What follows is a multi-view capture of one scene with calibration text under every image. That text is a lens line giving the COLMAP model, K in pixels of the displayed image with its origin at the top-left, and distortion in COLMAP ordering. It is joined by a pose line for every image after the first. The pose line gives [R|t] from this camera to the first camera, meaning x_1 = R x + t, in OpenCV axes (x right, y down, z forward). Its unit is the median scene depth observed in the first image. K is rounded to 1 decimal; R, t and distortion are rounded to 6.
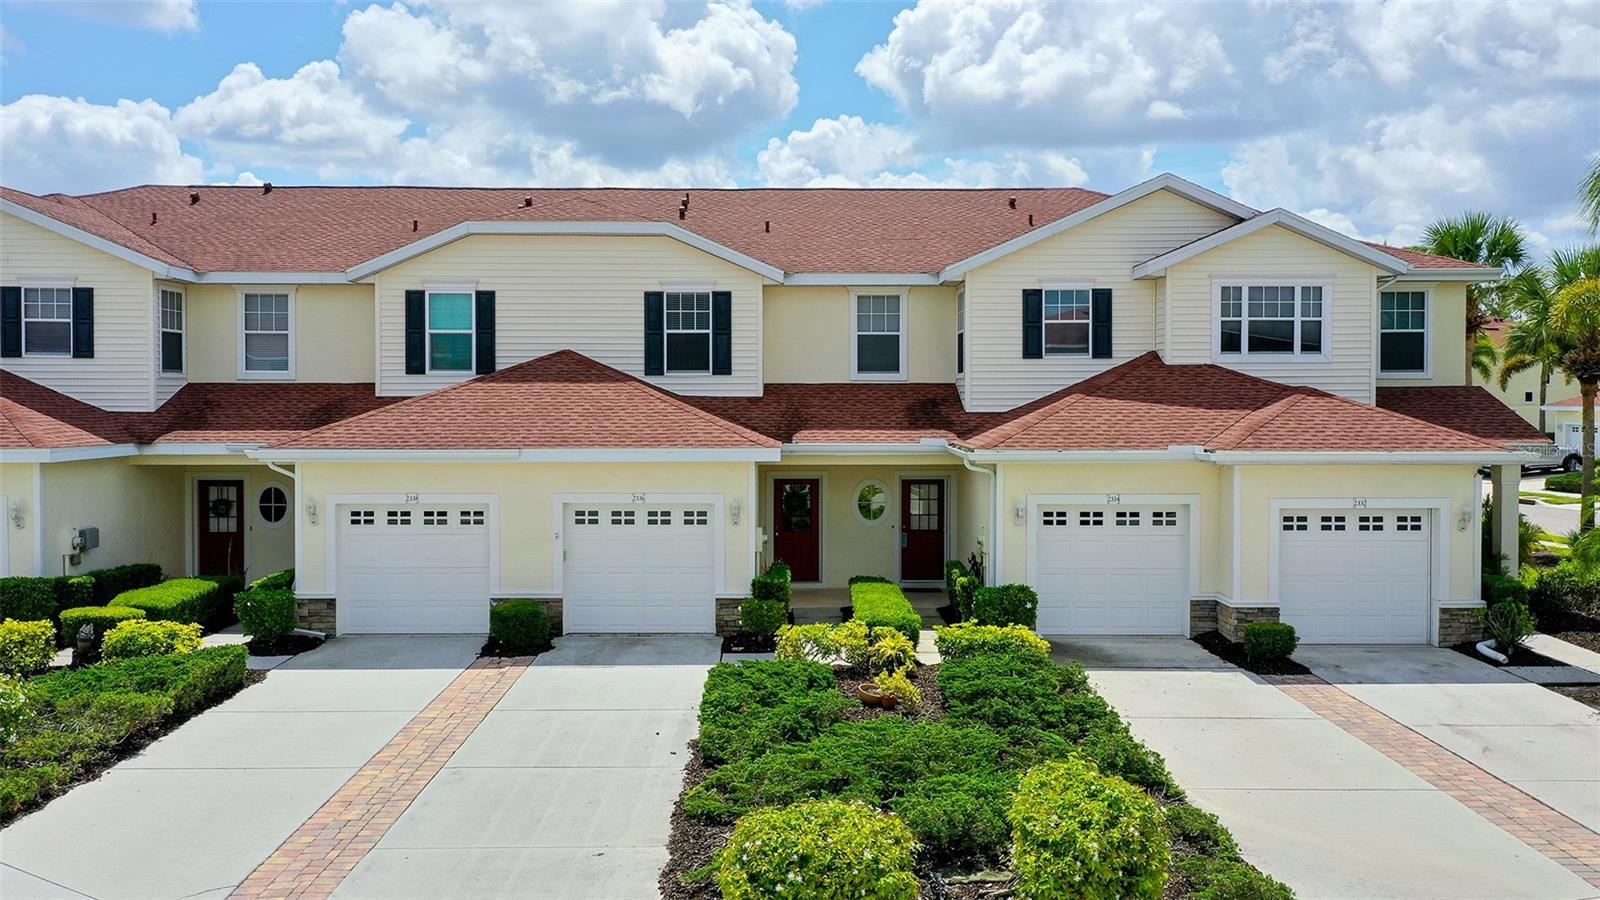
lens RADIAL K [[1273.2, 0, 798.3], [0, 1273.2, 446.4], [0, 0, 1]] dist [0.014372, 0.003350]
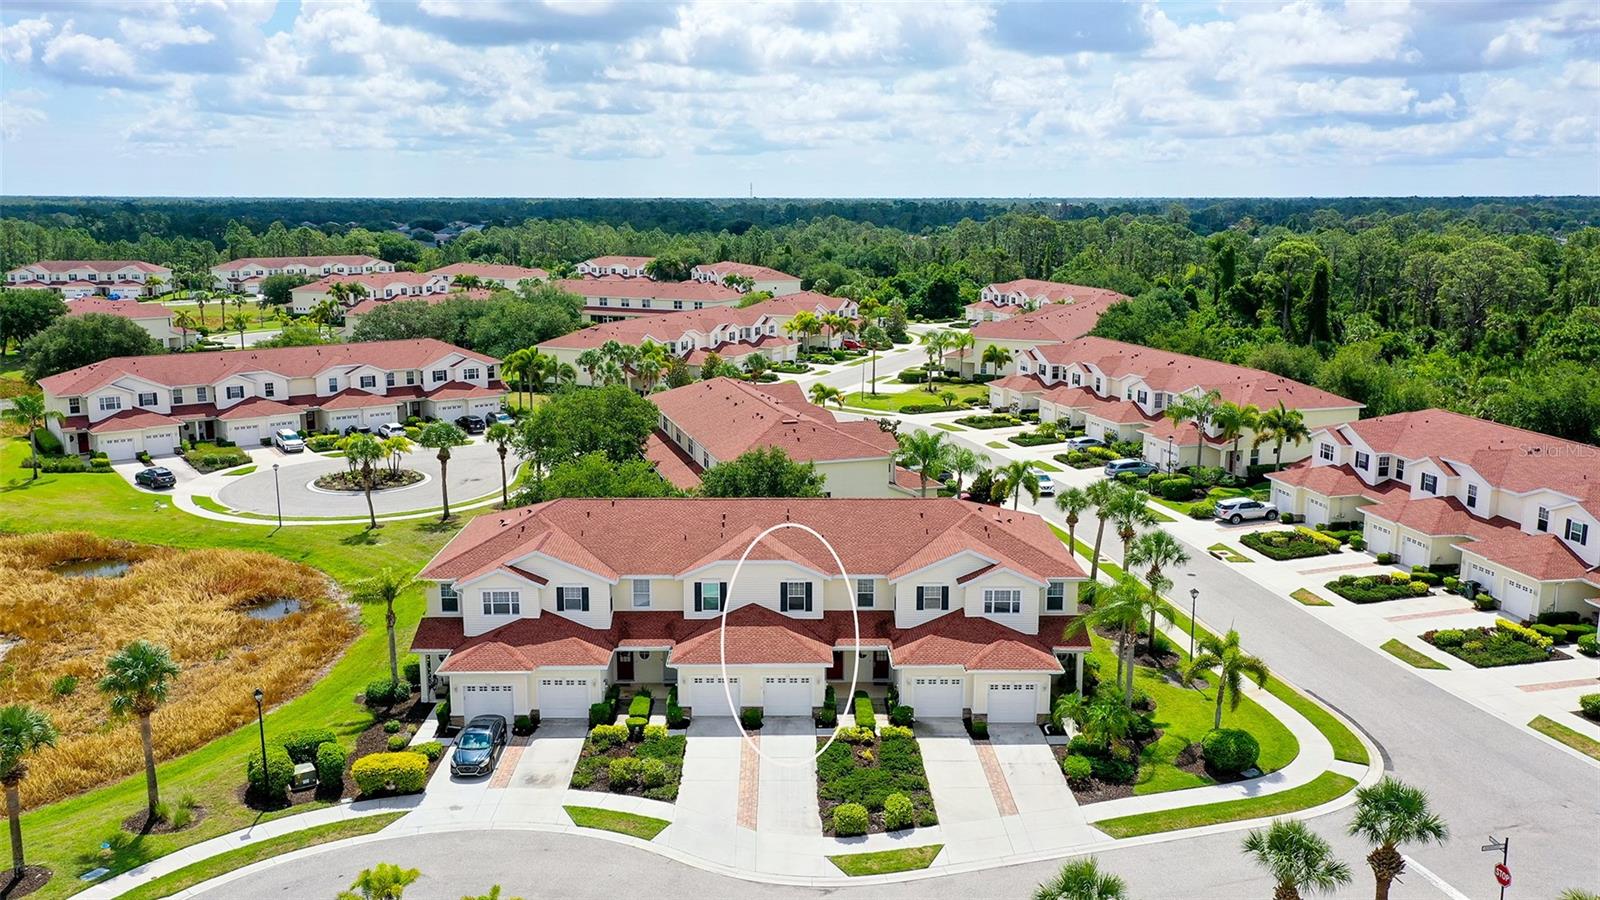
lens RADIAL K [[1273.2, 0, 797.3], [0, 1273.2, 451.7], [0, 0, 1]] dist [0.014372, 0.003350]
pose [[0.999997, 0.001969, 0.001655, -0.092528], [-0.002204, 0.987622, 0.156839, -0.857043], [-0.001326, -0.156842, 0.987623, -1.727627]]
